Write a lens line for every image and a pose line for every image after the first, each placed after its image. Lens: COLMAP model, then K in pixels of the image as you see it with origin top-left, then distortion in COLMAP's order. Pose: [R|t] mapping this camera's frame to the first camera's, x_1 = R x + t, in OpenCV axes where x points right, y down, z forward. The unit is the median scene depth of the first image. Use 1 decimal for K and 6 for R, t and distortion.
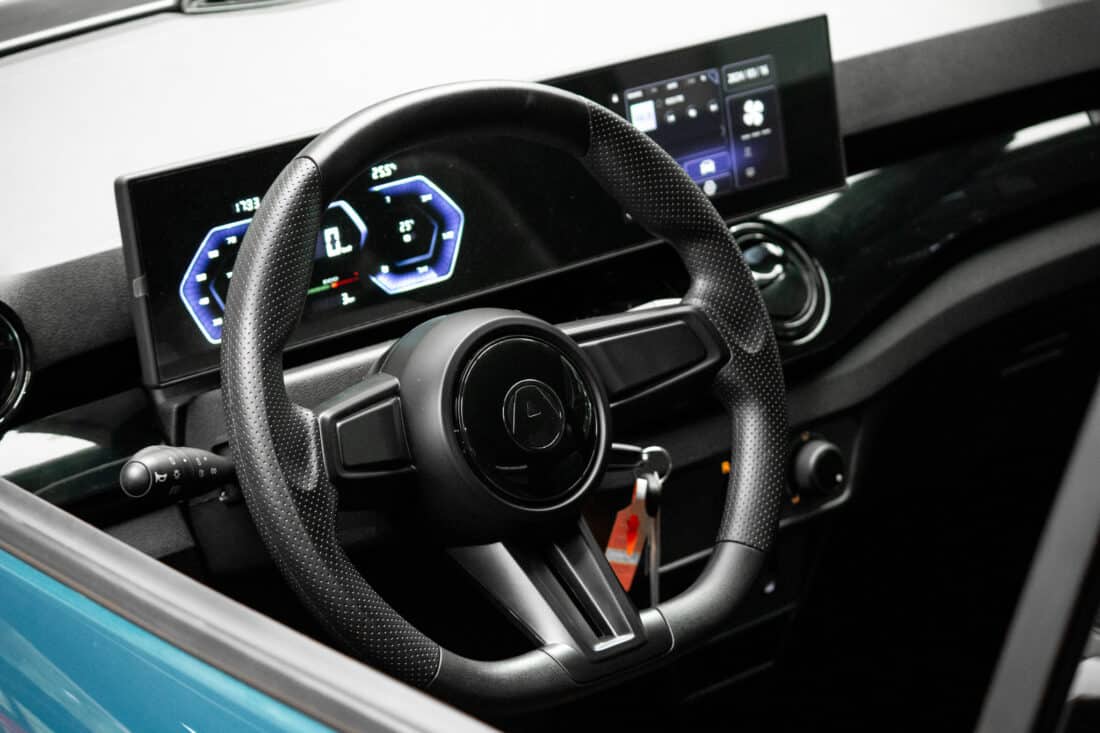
lens RADIAL K [[3154.5, 0, 550.0], [0, 3154.5, 366.5], [0, 0, 1]] dist [-0.235845, -0.319747]
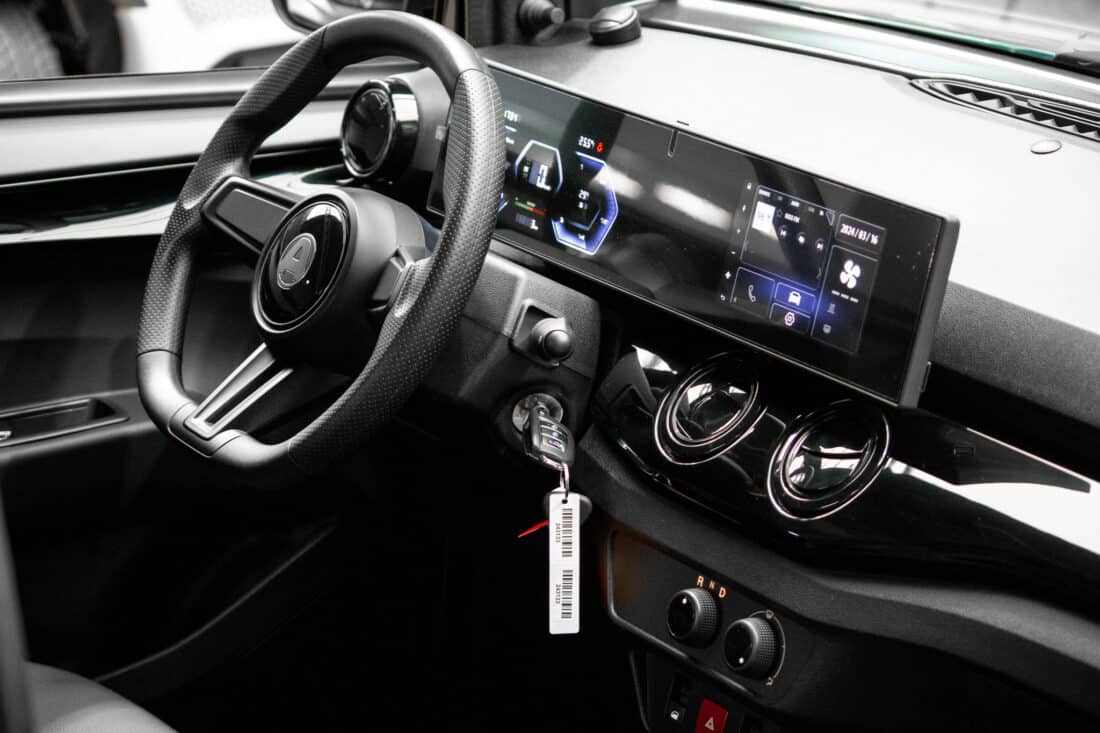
lens RADIAL K [[3015.2, 0, 550.0], [0, 3015.2, 366.5], [0, 0, 1]] dist [-0.205036, -0.175452]
pose [[-0.140999, 0.254584, -0.956716, 1.058996], [-0.412735, 0.863269, 0.290545, -0.314184], [0.899872, 0.435837, -0.016644, 1.046603]]
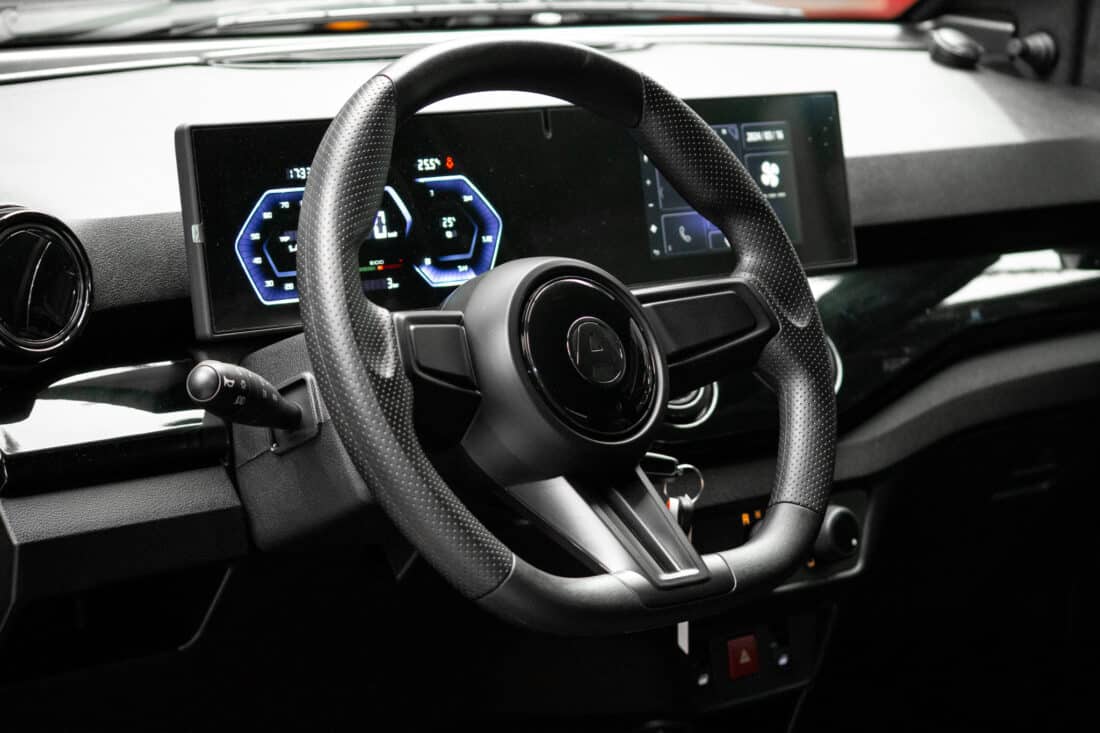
lens RADIAL K [[3154.5, 0, 550.0], [0, 3154.5, 366.5], [0, 0, 1]] dist [-0.235845, -0.319747]
pose [[0.998059, 0.015125, 0.060405, -0.074206], [-0.002749, 0.979810, -0.199913, 0.203963], [-0.062209, 0.199359, 0.977950, 0.022571]]
